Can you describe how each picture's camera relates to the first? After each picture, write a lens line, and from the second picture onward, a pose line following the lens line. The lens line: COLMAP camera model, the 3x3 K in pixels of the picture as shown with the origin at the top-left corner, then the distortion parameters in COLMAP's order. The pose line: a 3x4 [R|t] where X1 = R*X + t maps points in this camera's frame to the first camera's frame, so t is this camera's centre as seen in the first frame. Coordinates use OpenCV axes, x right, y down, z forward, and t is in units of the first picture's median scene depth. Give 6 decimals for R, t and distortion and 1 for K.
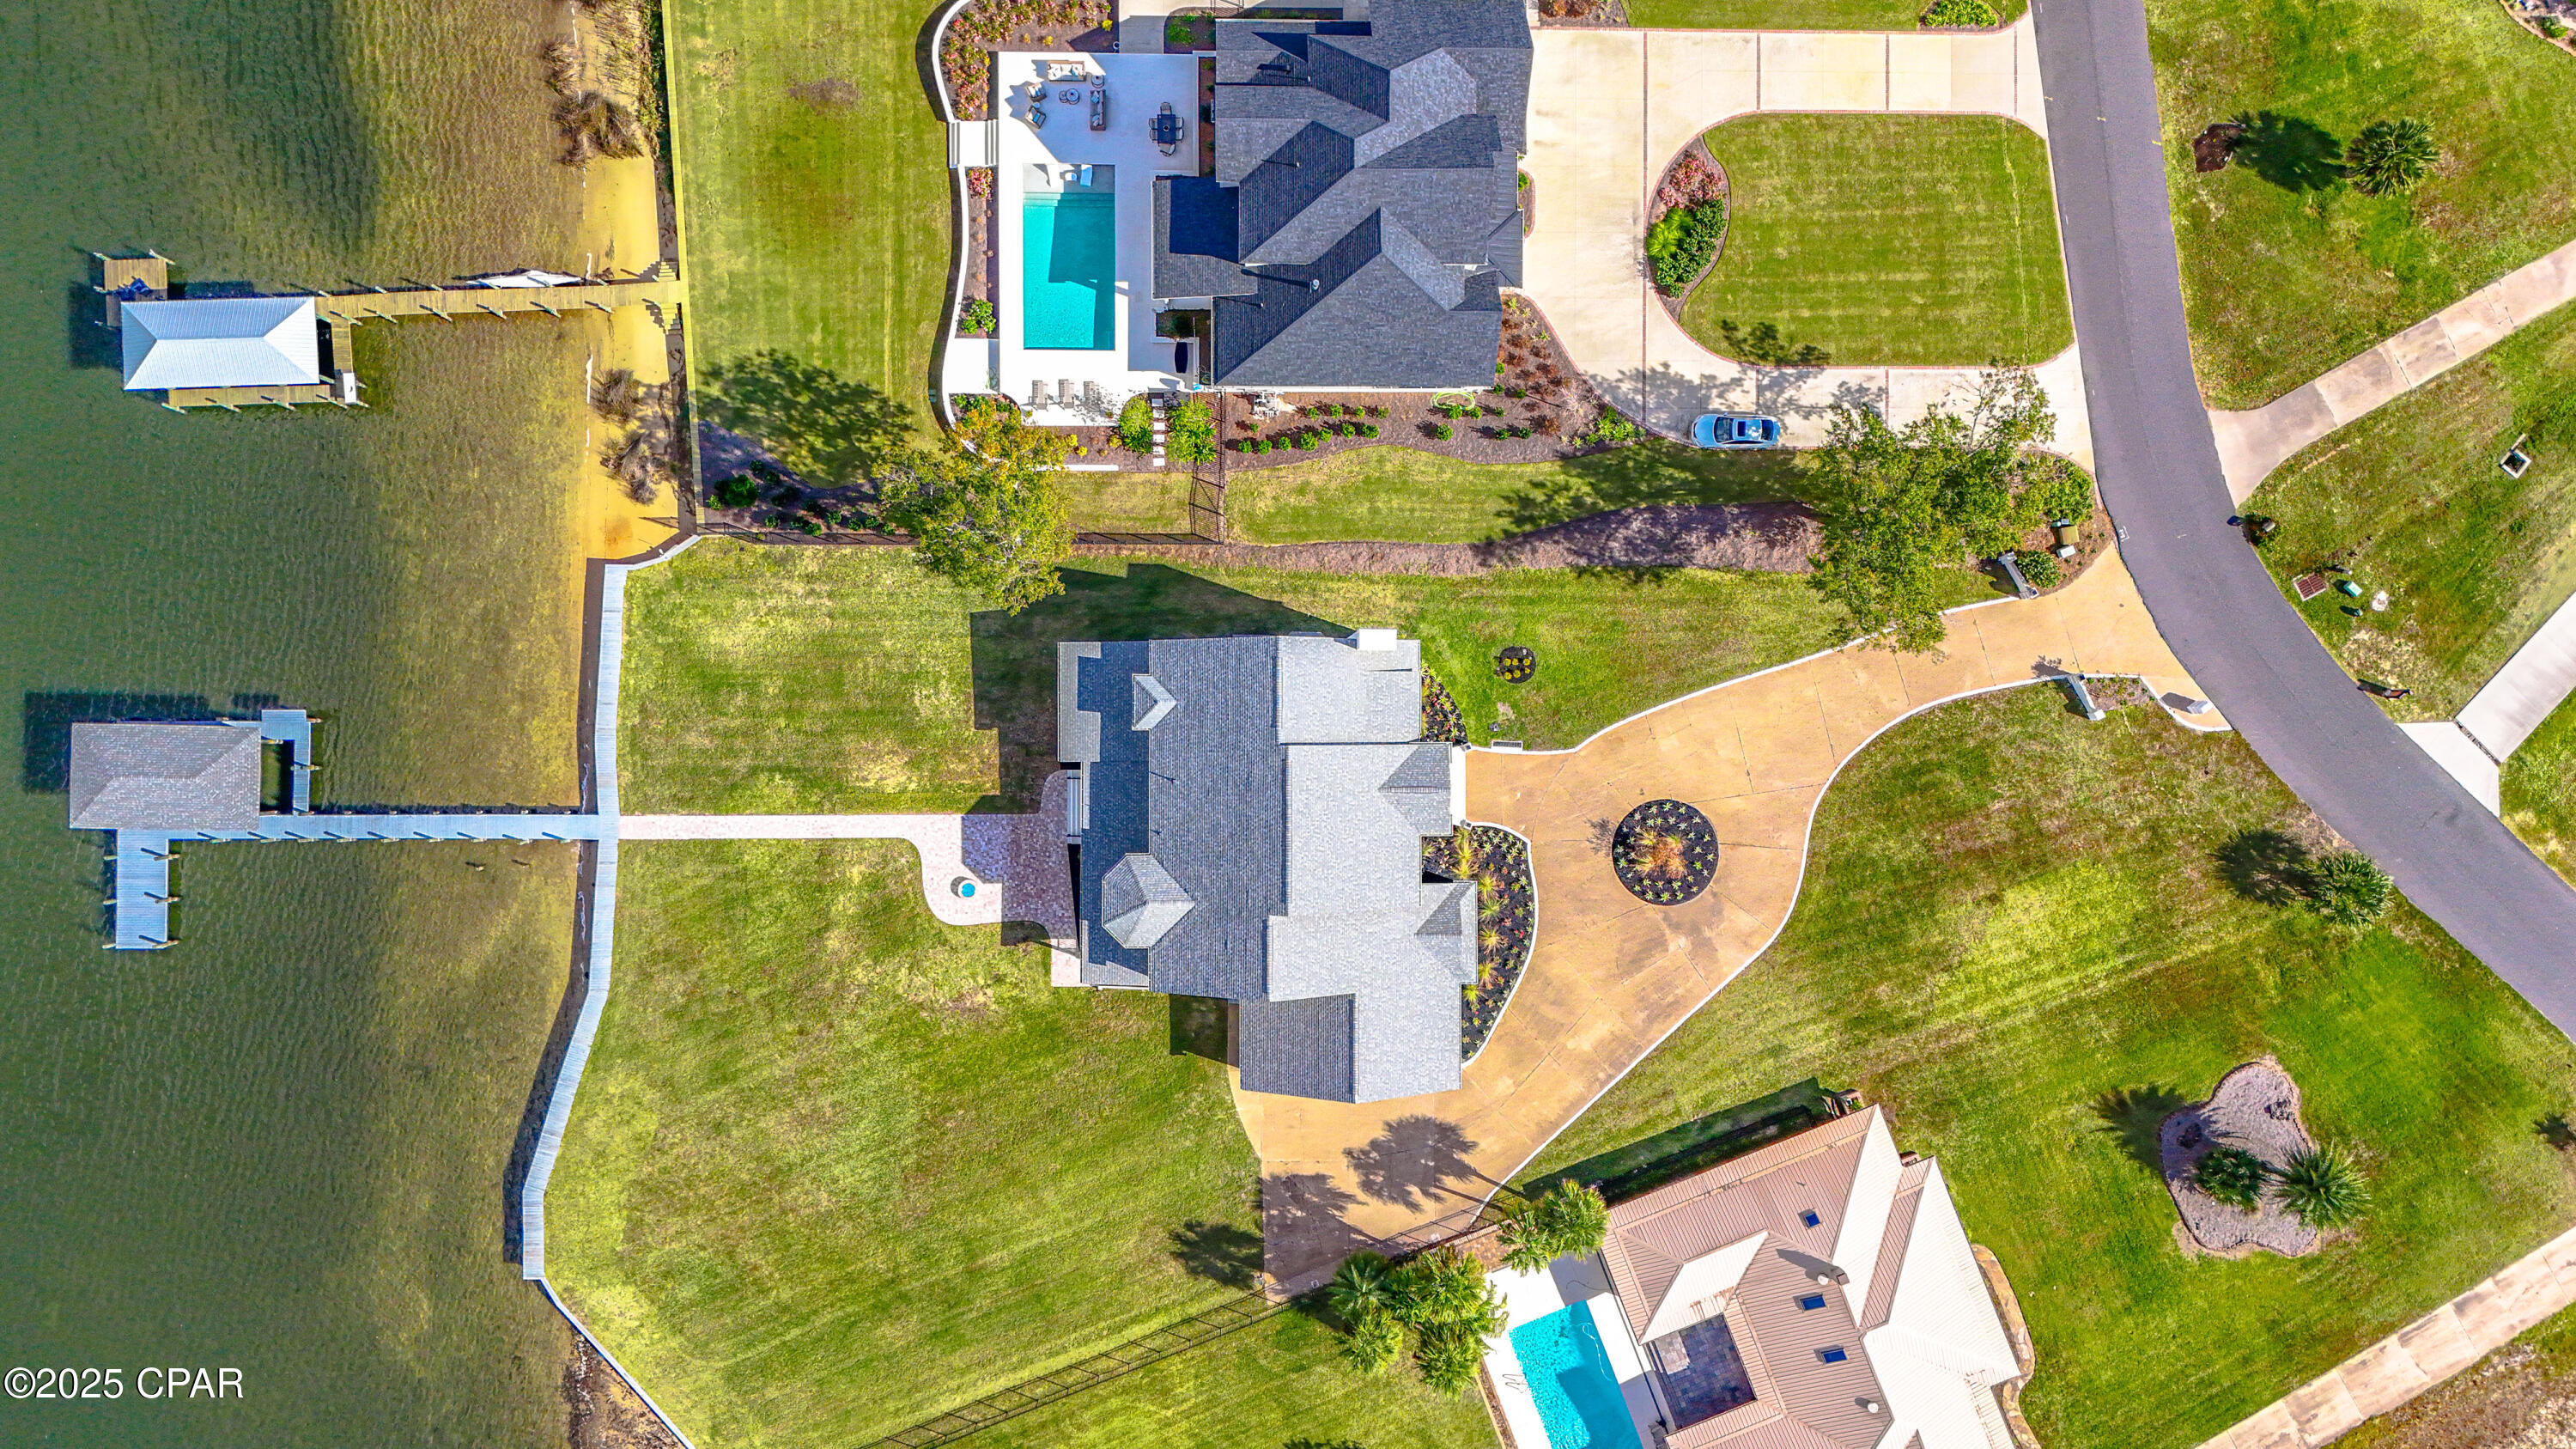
lens RADIAL K [[1864.7, 0, 1284.7], [0, 1864.7, 701.6], [0, 0, 1]] dist [0.096144, -0.095768]
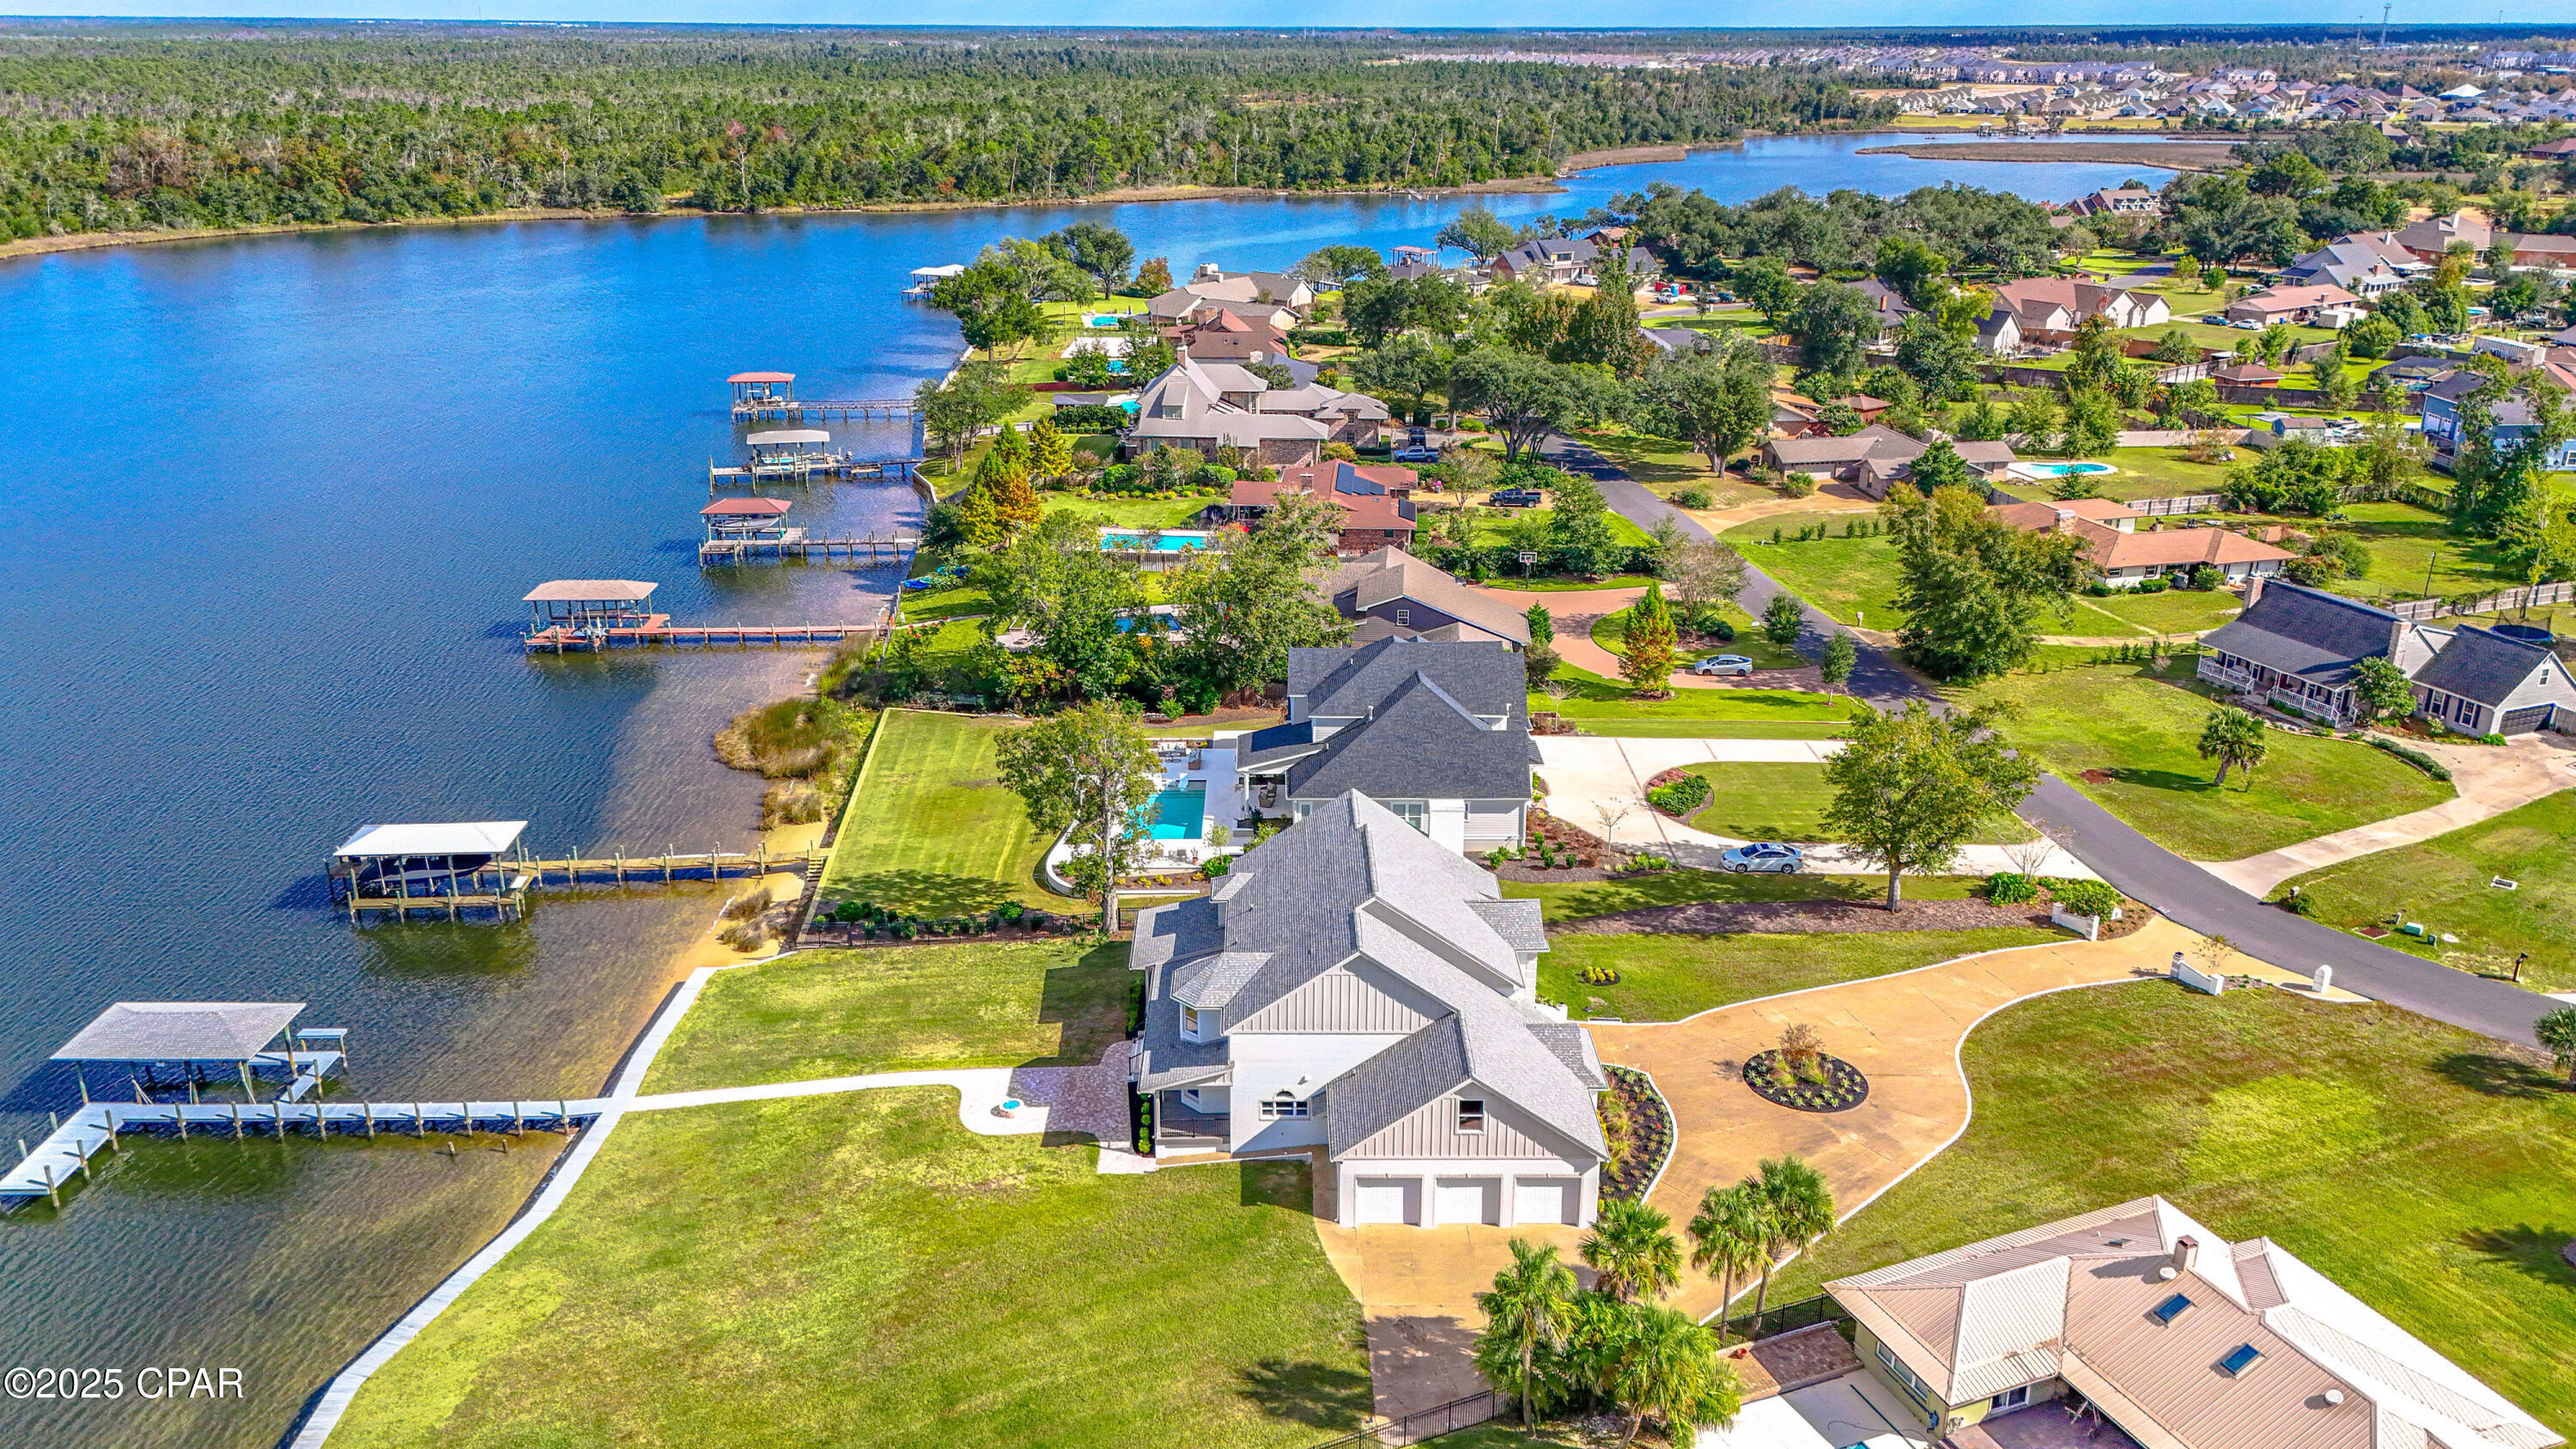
lens RADIAL K [[1864.7, 0, 1284.7], [0, 1864.7, 701.6], [0, 0, 1]] dist [0.096144, -0.095768]
pose [[0.999596, -0.028386, -0.001083, -0.035567], [0.008978, 0.351862, -0.936009, 0.849237], [0.026951, 0.935621, 0.351975, 0.517665]]
